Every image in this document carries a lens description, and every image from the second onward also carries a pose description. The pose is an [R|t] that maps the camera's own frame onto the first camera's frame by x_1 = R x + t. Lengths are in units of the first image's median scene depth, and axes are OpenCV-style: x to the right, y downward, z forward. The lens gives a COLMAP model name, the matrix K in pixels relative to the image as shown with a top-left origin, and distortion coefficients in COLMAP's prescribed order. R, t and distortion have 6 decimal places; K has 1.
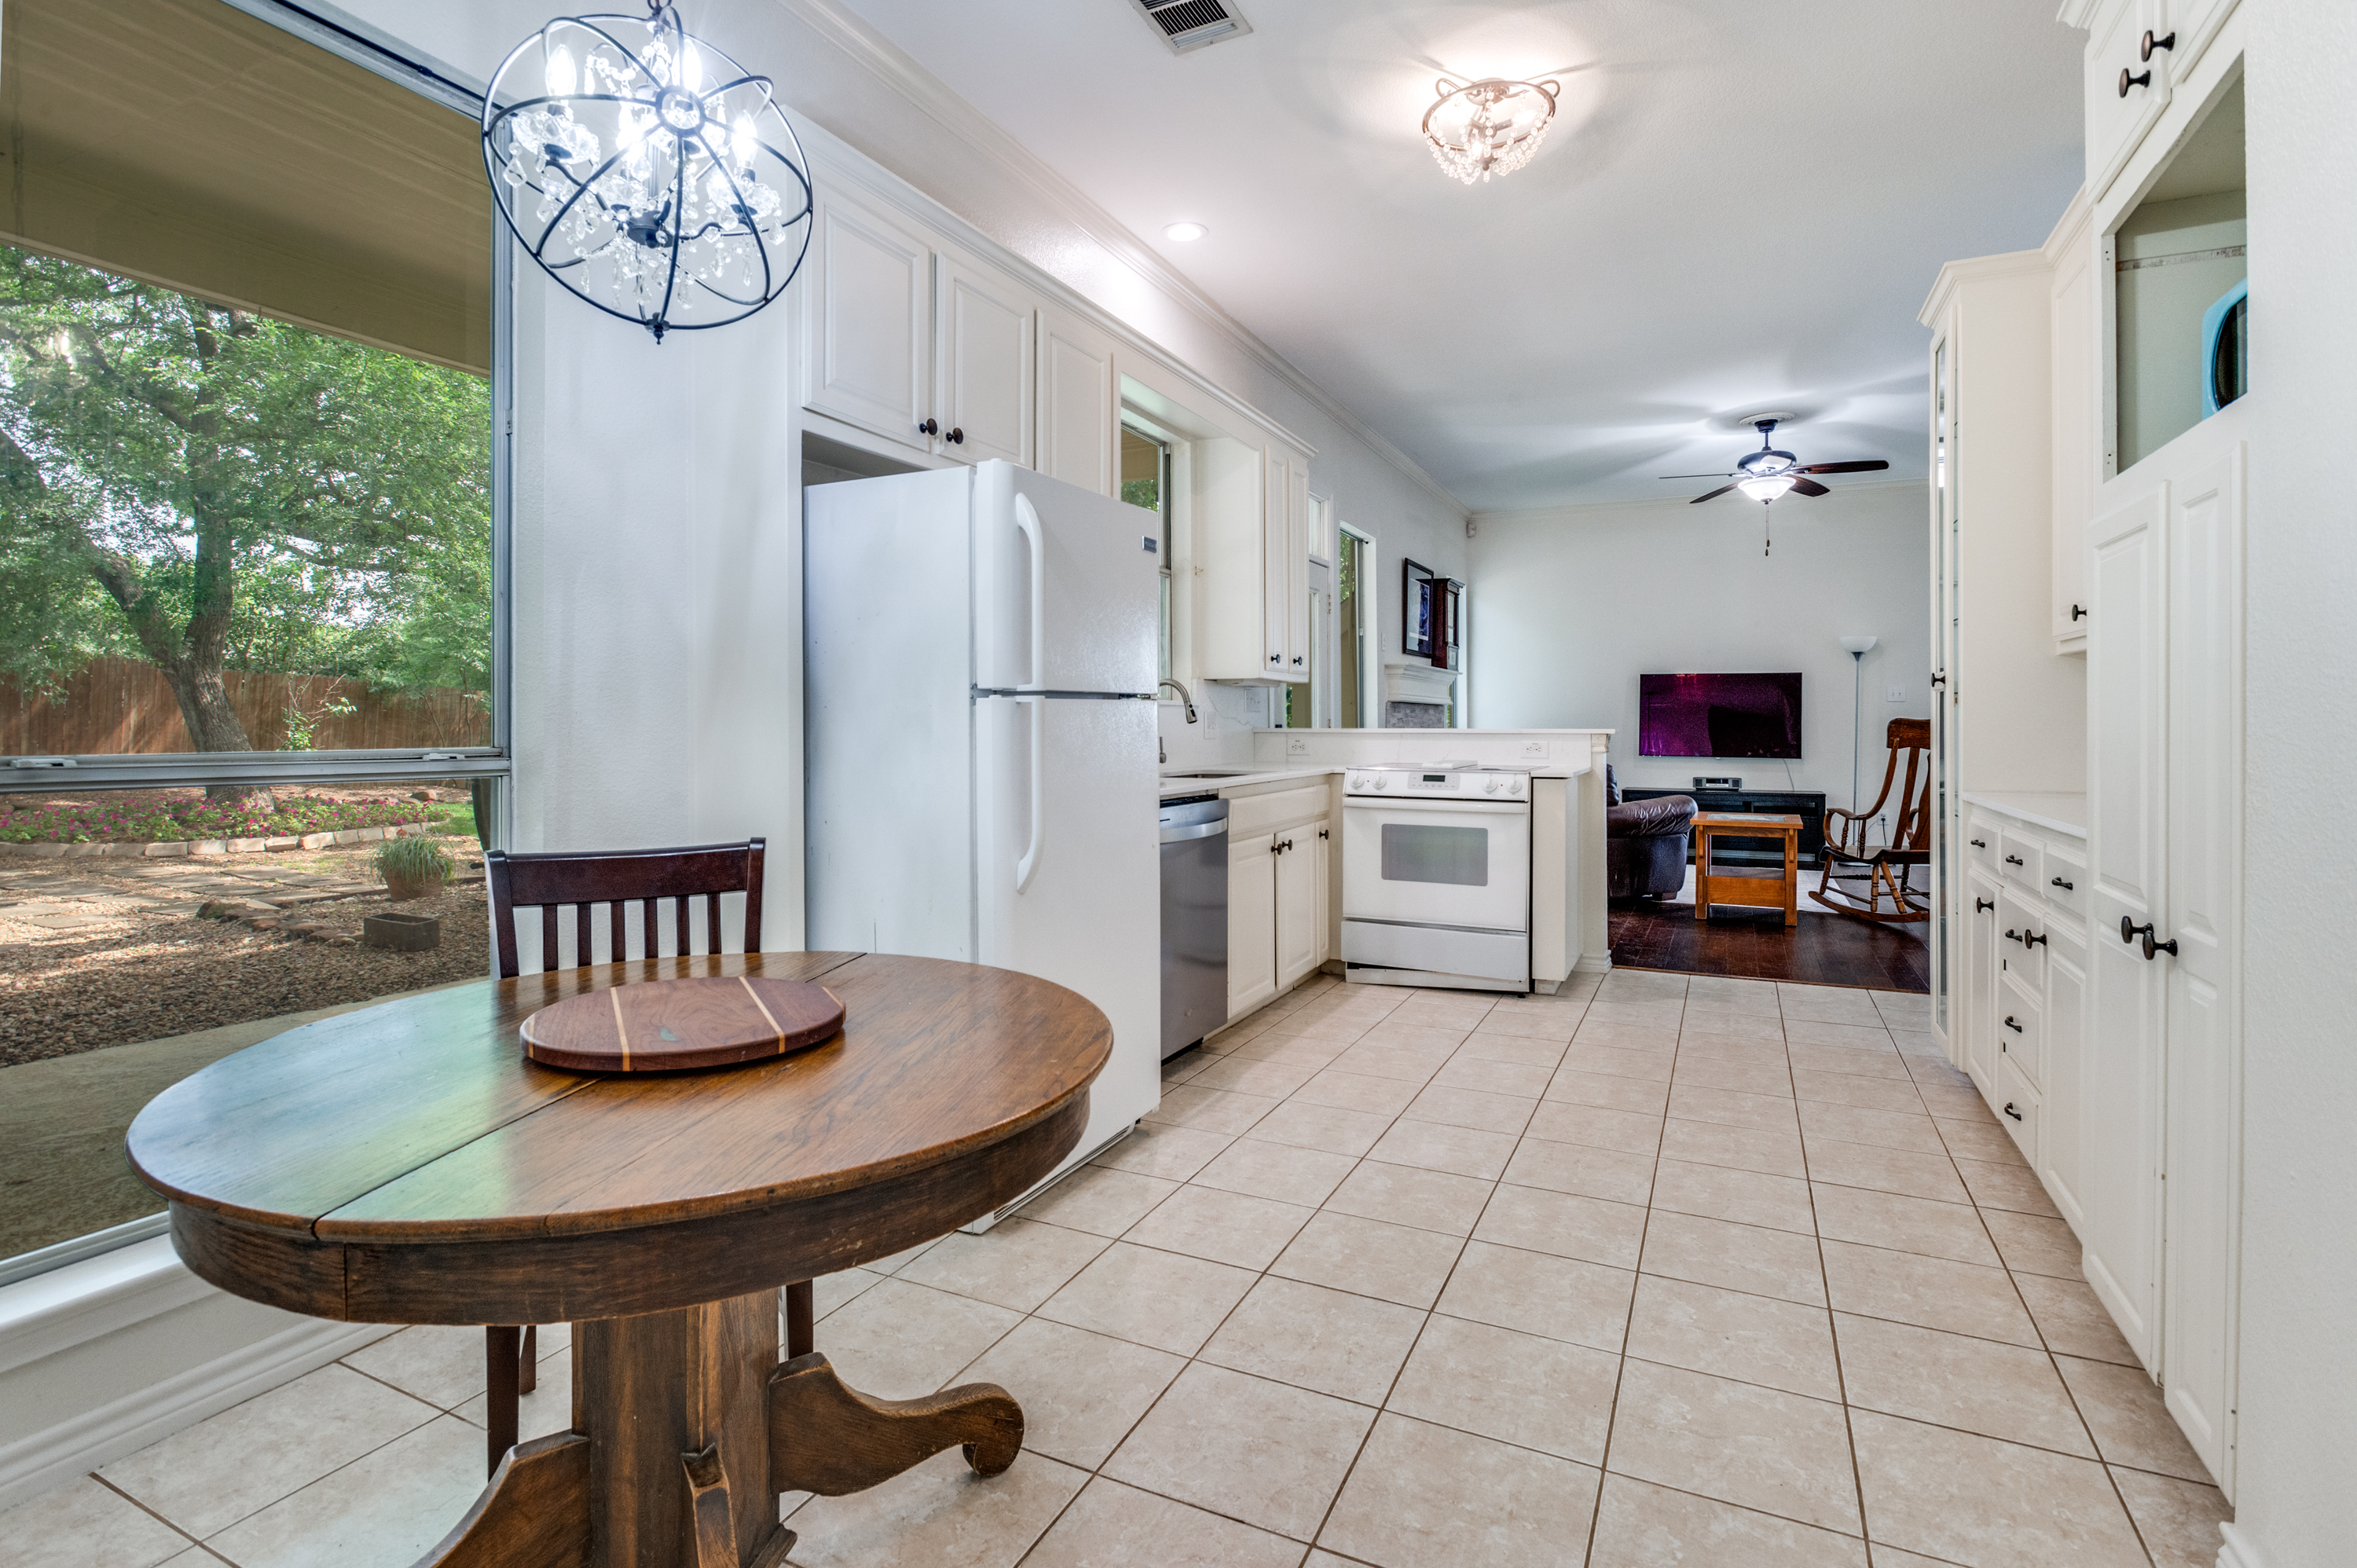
lens RADIAL K [[1136.3, 0, 1175.8], [0, 1136.3, 726.2], [0, 0, 1]] dist [-0.020398, 0.000479]
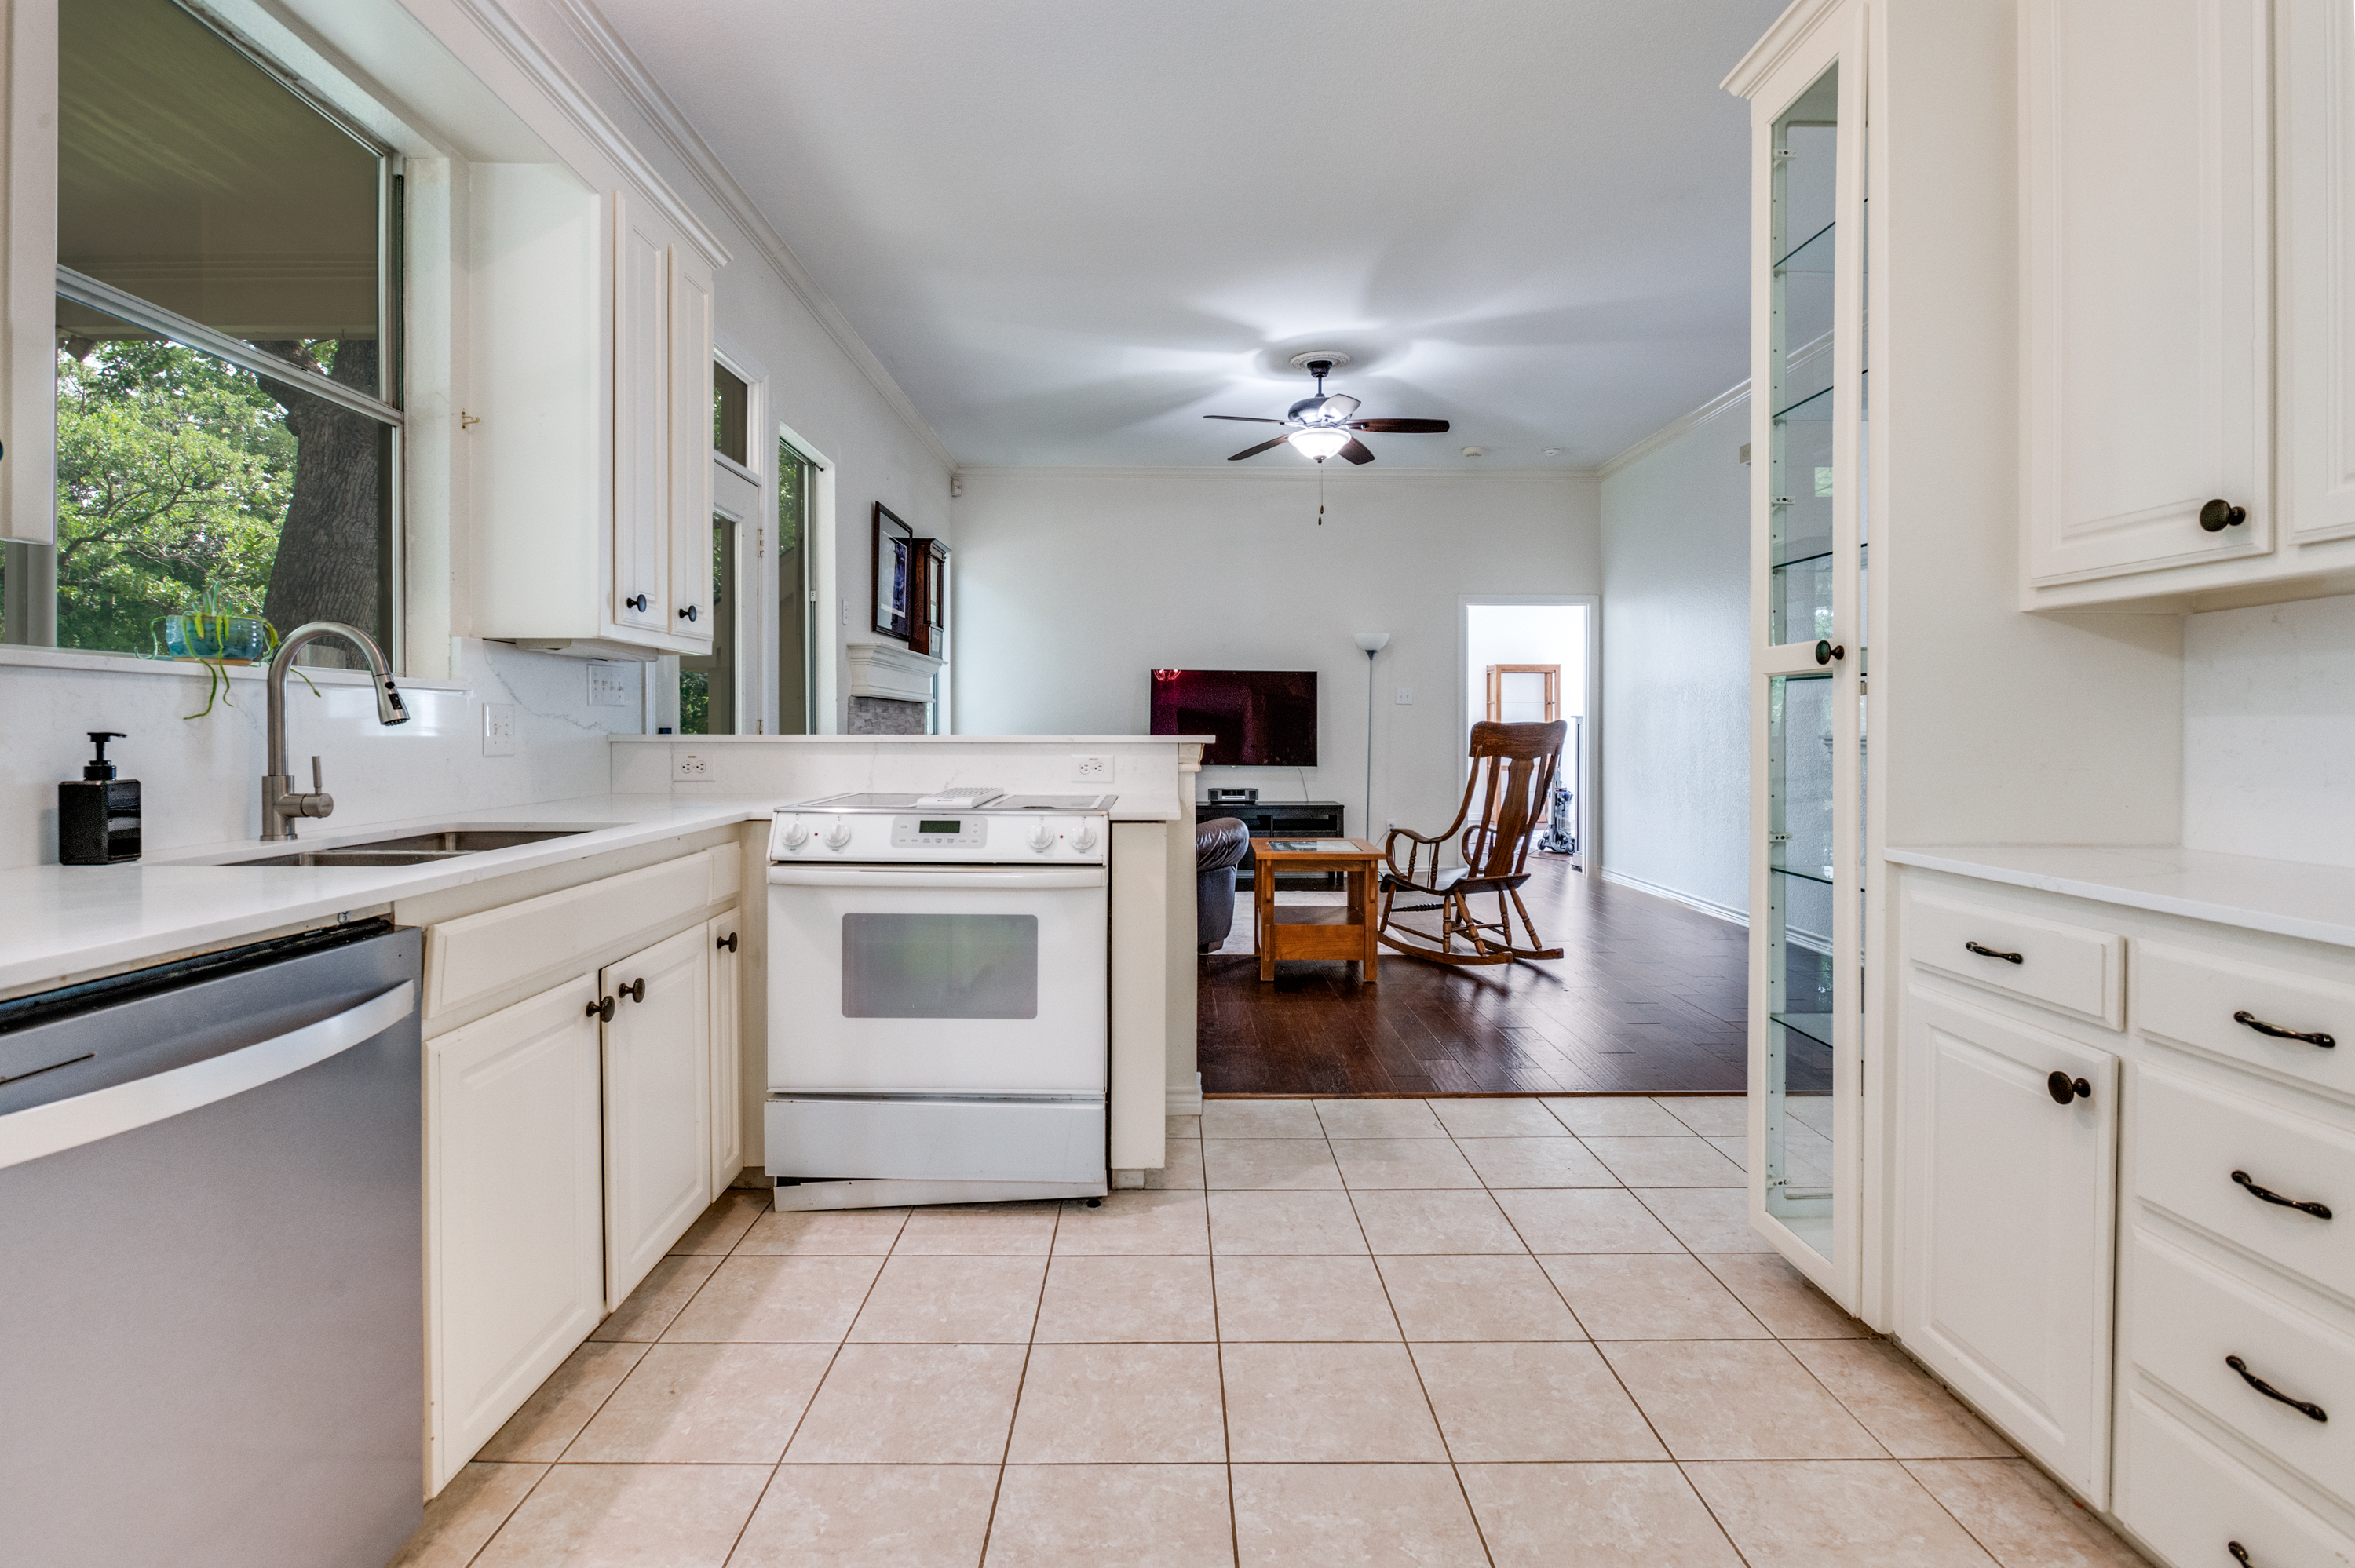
lens RADIAL K [[1135.3, 0, 1174.8], [0, 1135.3, 726.2], [0, 0, 1]] dist [-0.020398, 0.000479]
pose [[0.893875, 0.001802, 0.448312, 0.060954], [-0.000630, 0.999996, -0.002763, -0.000937], [-0.448315, 0.002187, 0.893873, 0.336476]]
